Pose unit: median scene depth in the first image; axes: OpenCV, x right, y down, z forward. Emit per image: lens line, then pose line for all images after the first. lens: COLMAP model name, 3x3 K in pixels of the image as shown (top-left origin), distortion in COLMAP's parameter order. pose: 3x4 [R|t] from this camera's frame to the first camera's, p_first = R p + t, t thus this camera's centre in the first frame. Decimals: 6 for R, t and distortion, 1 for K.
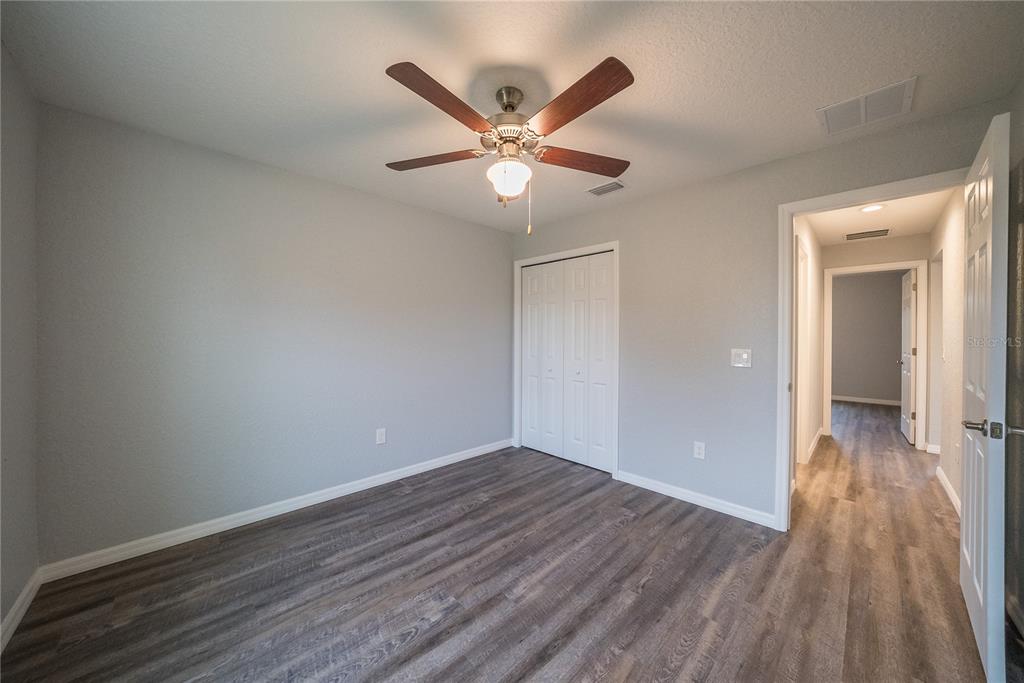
lens RADIAL K [[354.0, 0, 513.1], [0, 354.0, 339.6], [0, 0, 1]] dist [-0.008595, 0.000349]
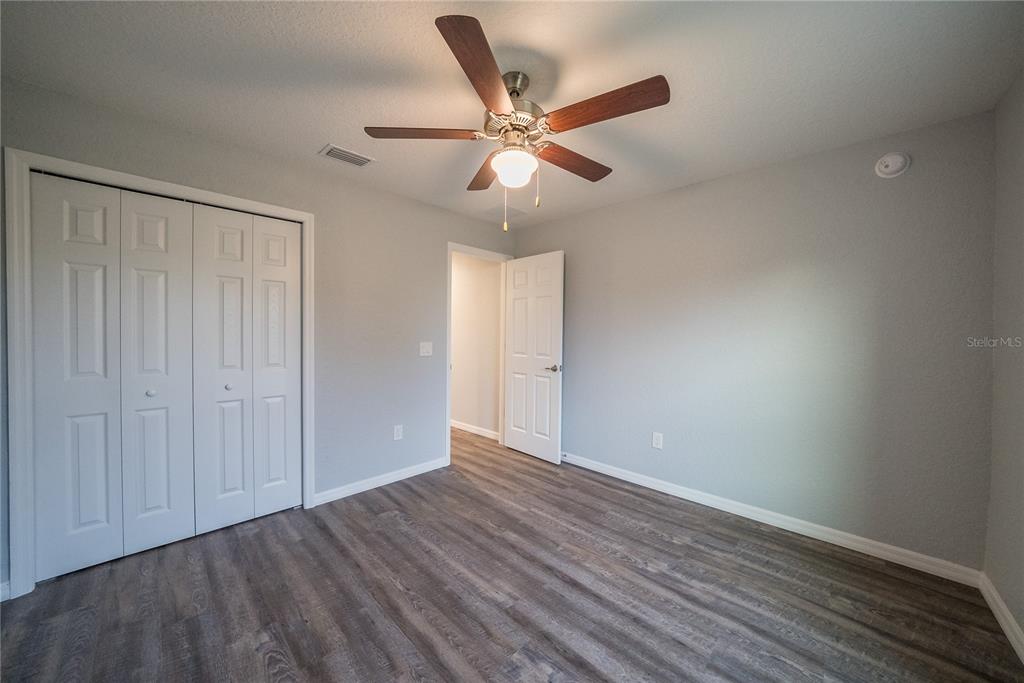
lens RADIAL K [[354.0, 0, 513.6], [0, 354.0, 338.8], [0, 0, 1]] dist [-0.008595, 0.000349]
pose [[-0.010478, -0.018220, 0.999779, -0.755366], [0.000055, 0.999834, 0.018221, -0.014183], [-0.999945, 0.000246, -0.010475, 0.781510]]
